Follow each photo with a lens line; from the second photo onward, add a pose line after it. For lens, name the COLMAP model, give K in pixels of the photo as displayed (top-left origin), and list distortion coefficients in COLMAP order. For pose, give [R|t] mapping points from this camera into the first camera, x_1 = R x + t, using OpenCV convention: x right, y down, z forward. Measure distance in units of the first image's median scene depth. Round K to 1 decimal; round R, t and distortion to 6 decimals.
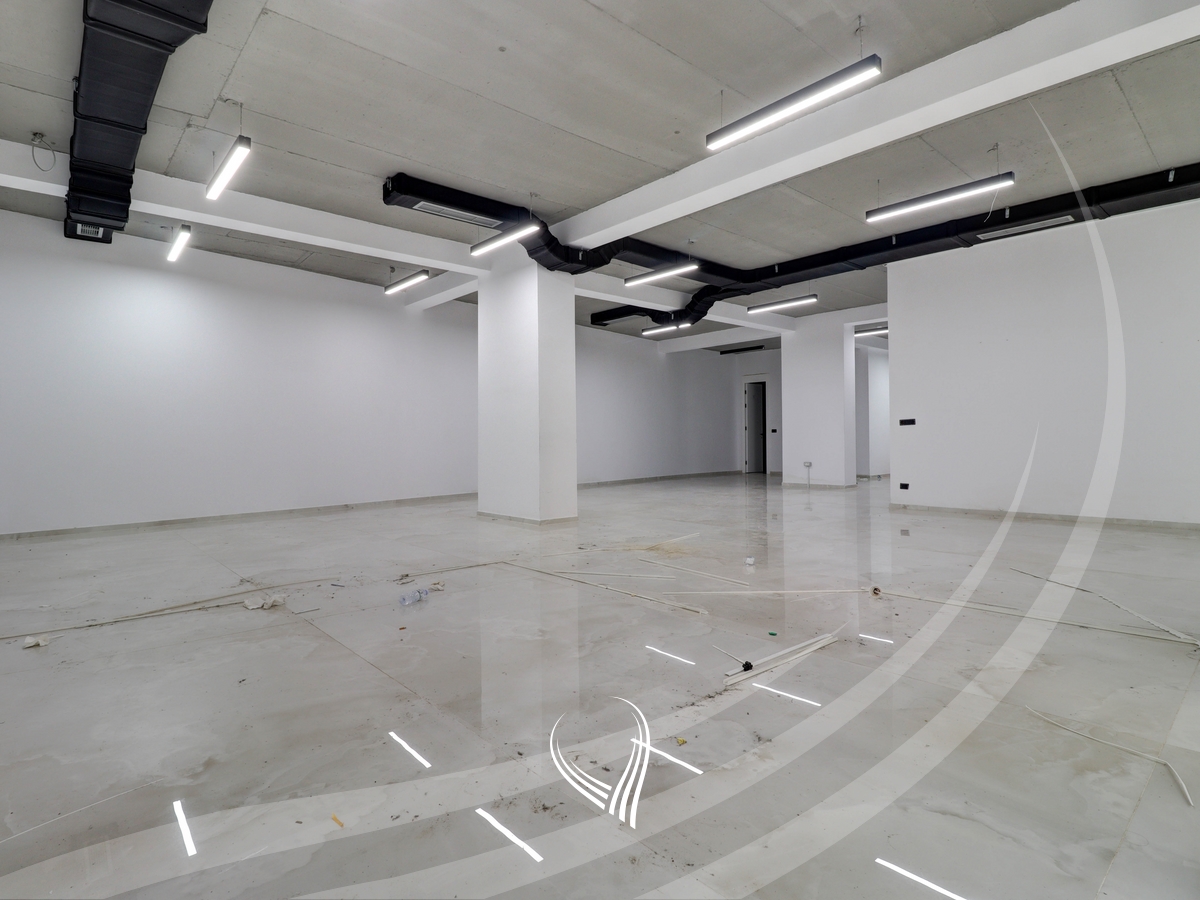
lens RADIAL K [[631.8, 0, 607.5], [0, 631.8, 451.4], [0, 0, 1]] dist [-0.007019, -0.001897]
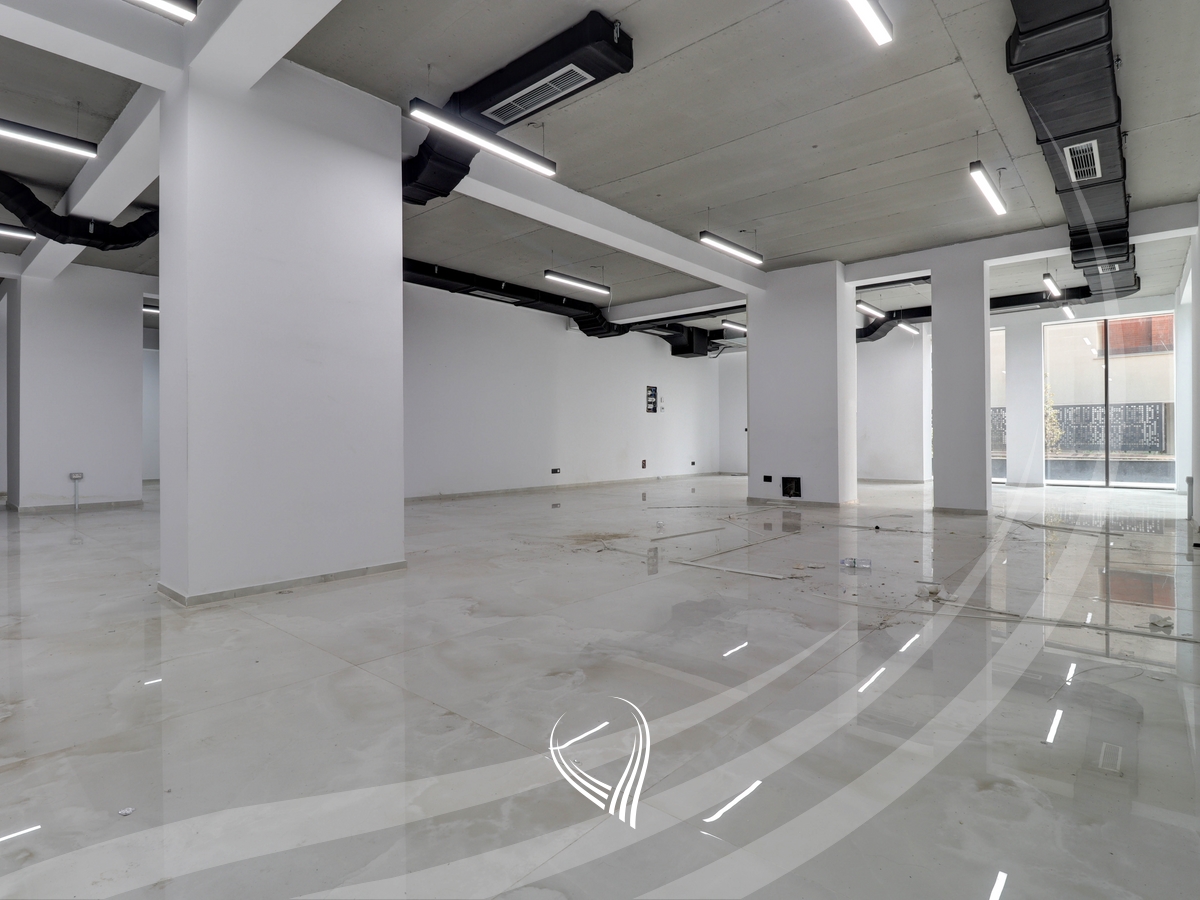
lens RADIAL K [[631.8, 0, 606.1], [0, 631.8, 443.2], [0, 0, 1]] dist [-0.007019, -0.001897]
pose [[-0.129818, 0.002299, 0.991535, -0.776275], [0.020048, 0.999799, 0.000306, -0.007023], [-0.991335, 0.019918, -0.129838, 0.874511]]
